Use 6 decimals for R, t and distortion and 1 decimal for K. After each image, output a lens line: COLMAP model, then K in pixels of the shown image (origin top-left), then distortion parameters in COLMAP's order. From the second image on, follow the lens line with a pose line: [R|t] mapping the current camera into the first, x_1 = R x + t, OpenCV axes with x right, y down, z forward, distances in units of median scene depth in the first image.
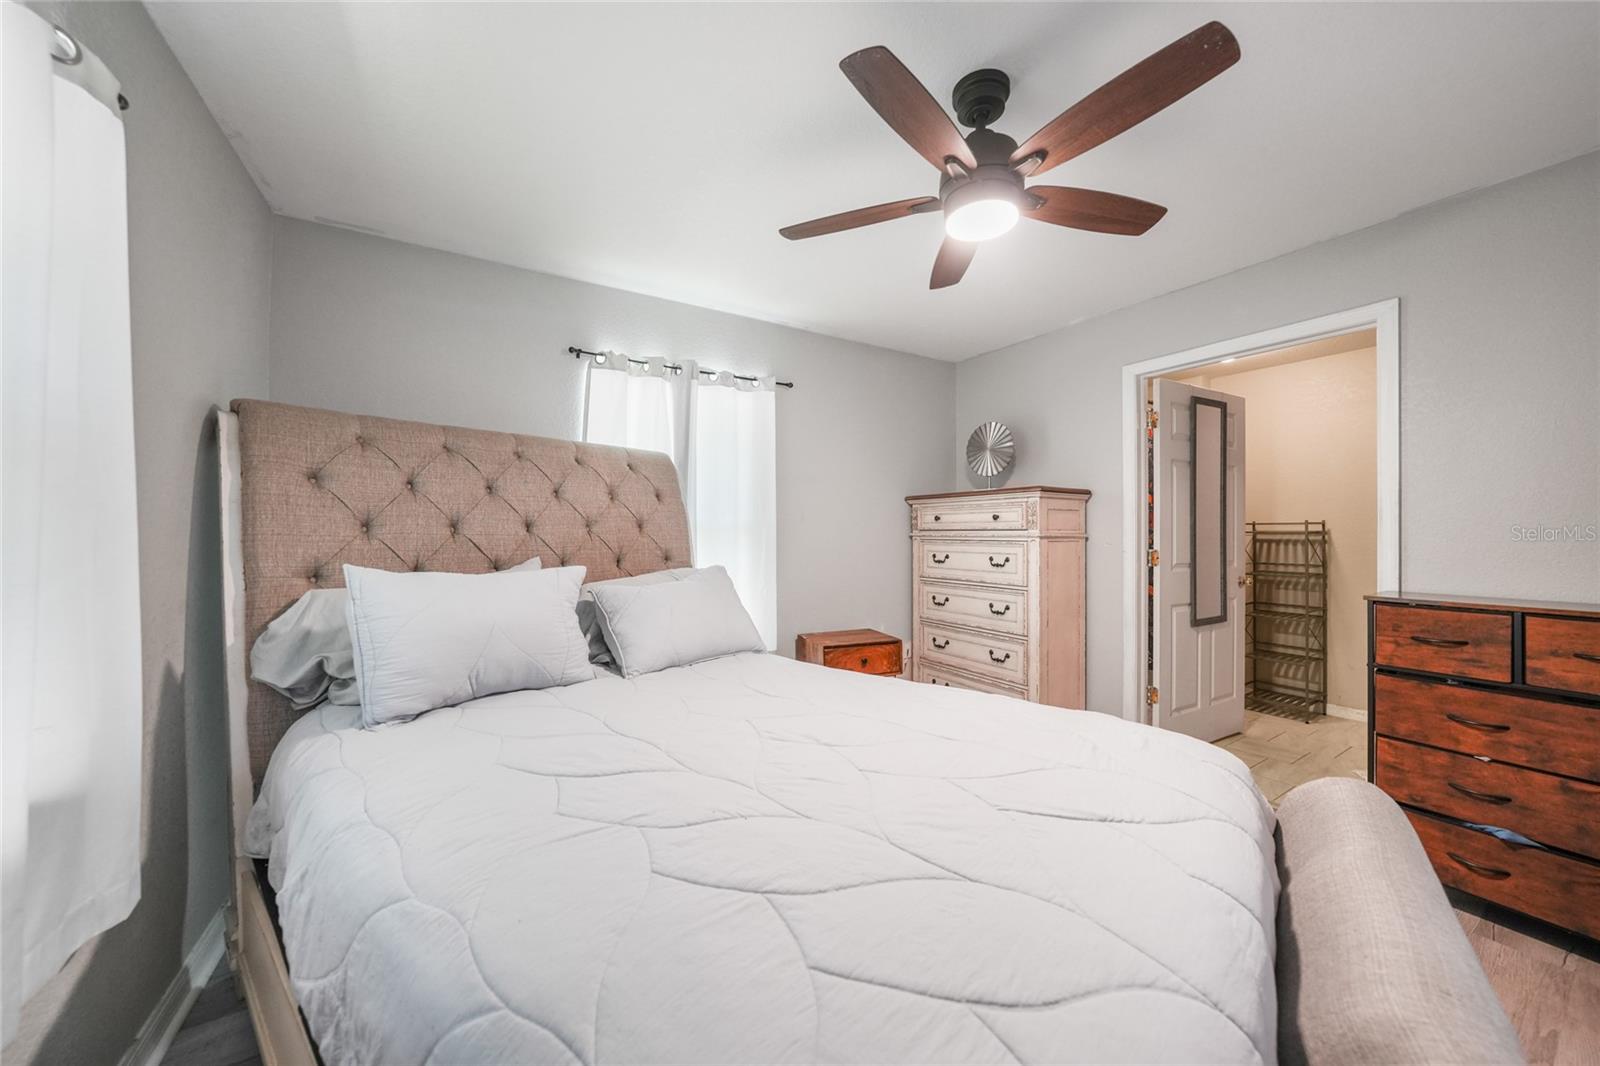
lens RADIAL K [[578.7, 0, 793.5], [0, 578.7, 536.1], [0, 0, 1]] dist [-0.000496, 0.000033]
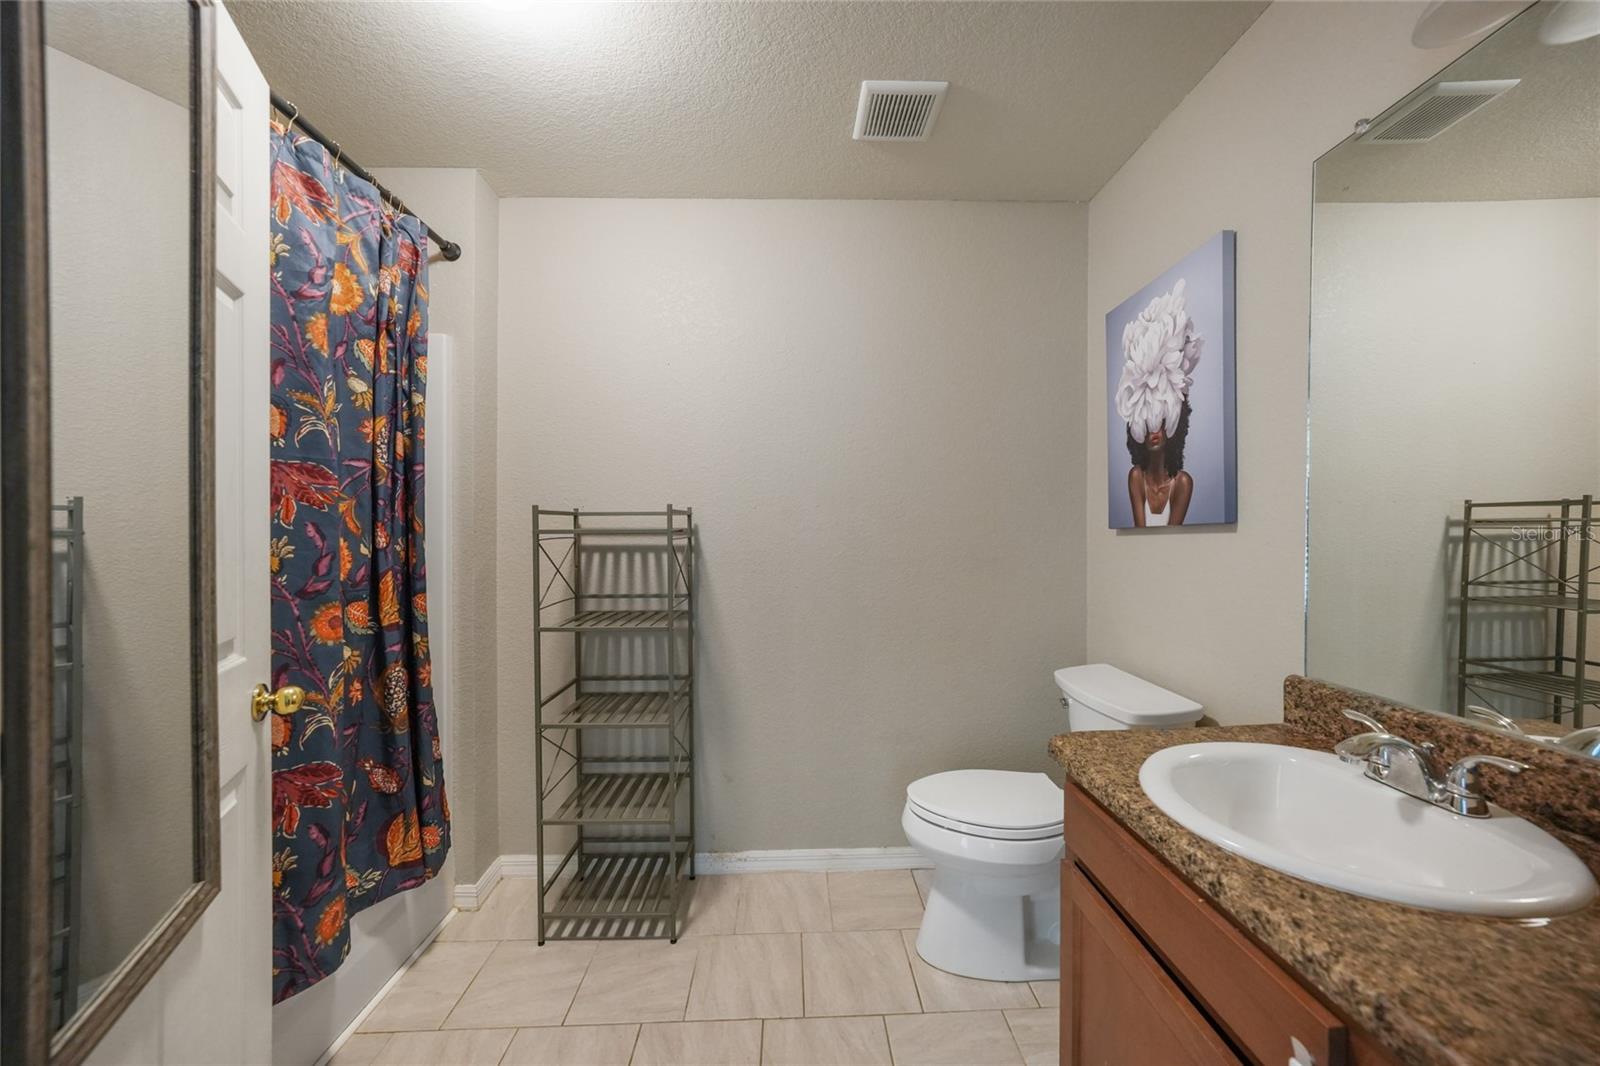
lens RADIAL K [[578.7, 0, 795.4], [0, 578.7, 540.8], [0, 0, 1]] dist [-0.000496, 0.000033]
pose [[0.470562, -0.005299, 0.882351, 0.495780], [0.010008, 0.999950, 0.000668, 0.002771], [-0.882310, 0.008516, 0.470592, 0.663386]]
